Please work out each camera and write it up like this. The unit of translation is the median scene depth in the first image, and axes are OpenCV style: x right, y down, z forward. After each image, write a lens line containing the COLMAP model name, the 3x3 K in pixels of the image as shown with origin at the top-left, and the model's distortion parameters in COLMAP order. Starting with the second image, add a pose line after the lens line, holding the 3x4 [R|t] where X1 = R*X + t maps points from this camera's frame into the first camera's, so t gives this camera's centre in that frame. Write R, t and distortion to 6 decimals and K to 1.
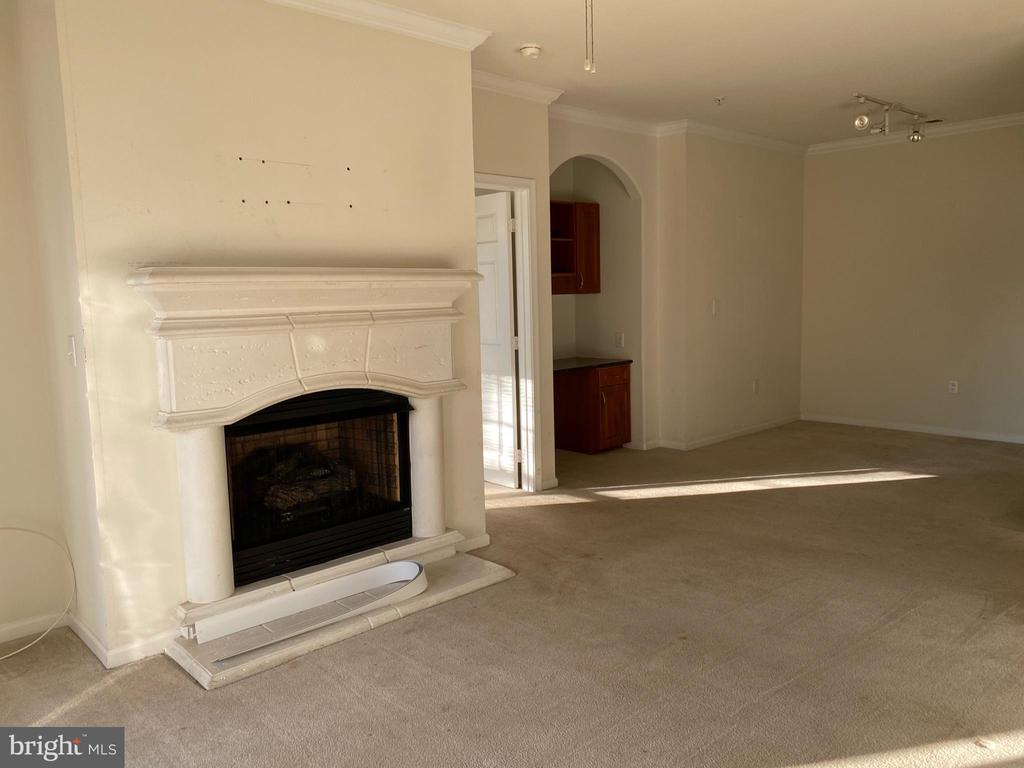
lens RADIAL K [[795.5, 0, 511.5], [0, 795.5, 369.3], [0, 0, 1]] dist [0.008170, -0.004744]
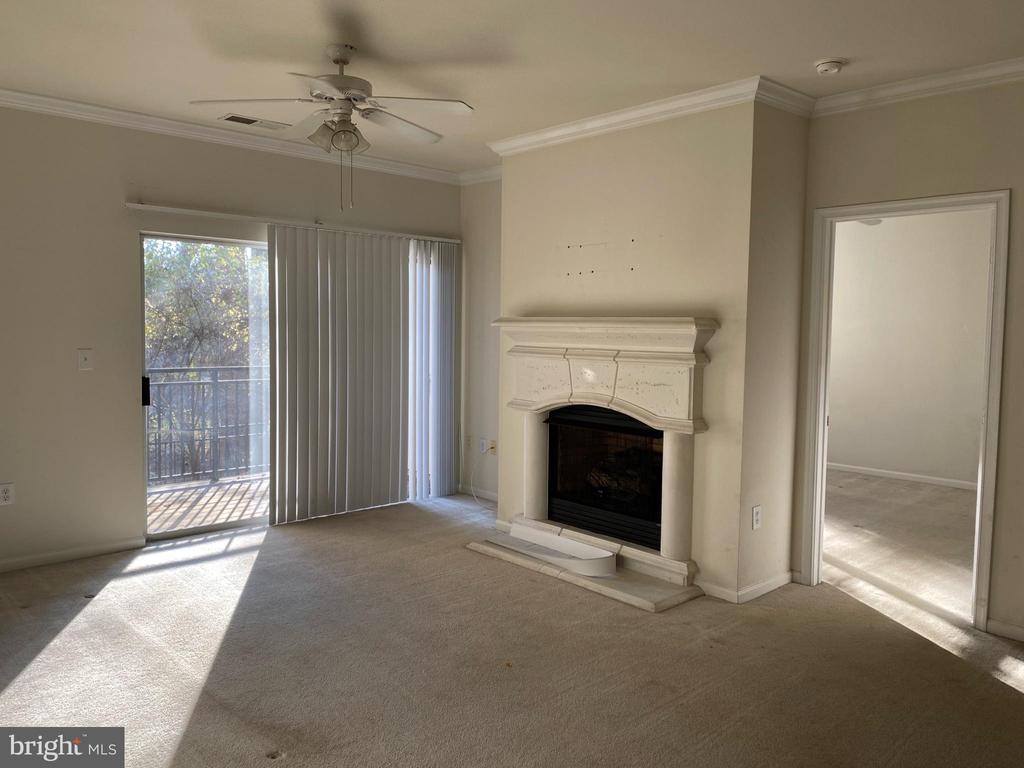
lens RADIAL K [[761.4, 0, 511.5], [0, 761.4, 370.1], [0, 0, 1]] dist [0.110430, -0.146570]
pose [[-0.019263, 0.079897, -0.996617, 1.048156], [-0.115631, 0.989935, 0.081596, -0.121912], [0.993105, 0.116812, -0.009831, 0.838406]]
